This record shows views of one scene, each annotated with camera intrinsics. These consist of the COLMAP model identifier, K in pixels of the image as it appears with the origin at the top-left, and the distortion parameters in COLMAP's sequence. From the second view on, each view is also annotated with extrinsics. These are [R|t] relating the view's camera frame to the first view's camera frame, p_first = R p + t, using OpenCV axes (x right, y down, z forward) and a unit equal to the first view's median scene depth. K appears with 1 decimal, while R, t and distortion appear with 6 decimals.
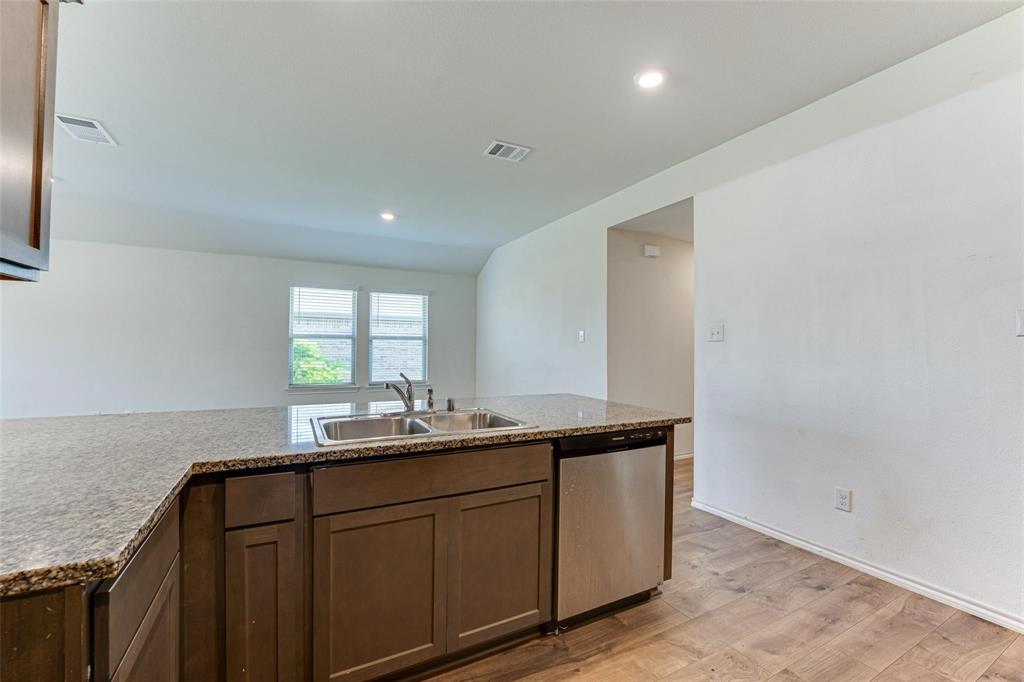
lens RADIAL K [[420.5, 0, 506.2], [0, 420.5, 344.2], [0, 0, 1]] dist [-0.012982, -0.000054]
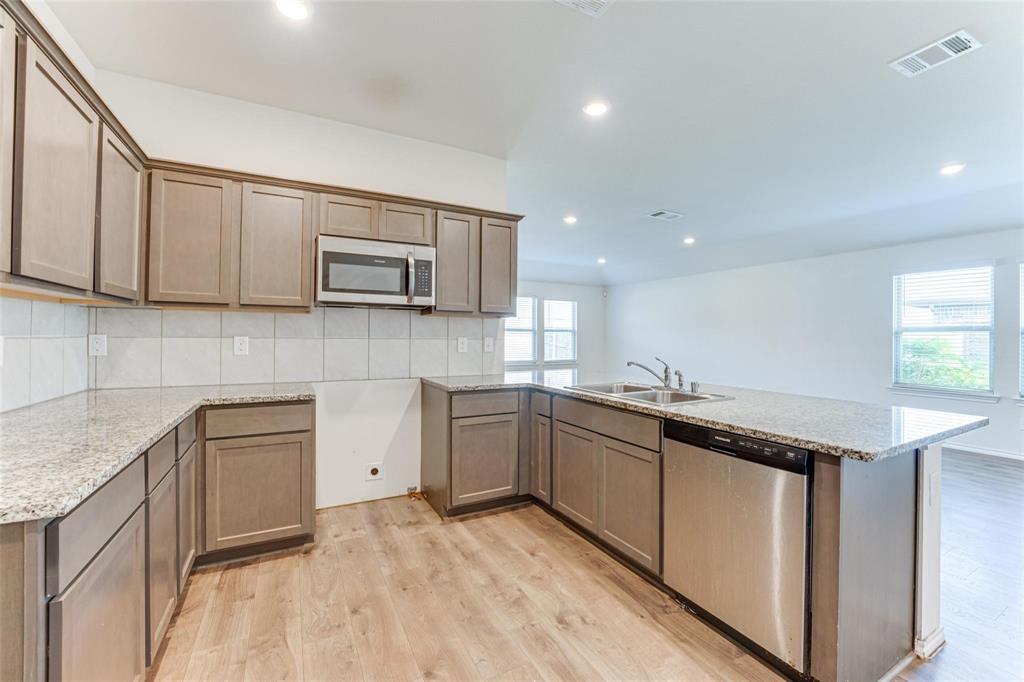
lens RADIAL K [[420.5, 0, 529.4], [0, 420.5, 334.4], [0, 0, 1]] dist [-0.012982, -0.000054]
pose [[0.045263, -0.013707, -0.998881, 1.137375], [-0.001050, 0.999905, -0.013768, 0.014306], [0.998975, 0.001672, 0.045244, 0.545196]]
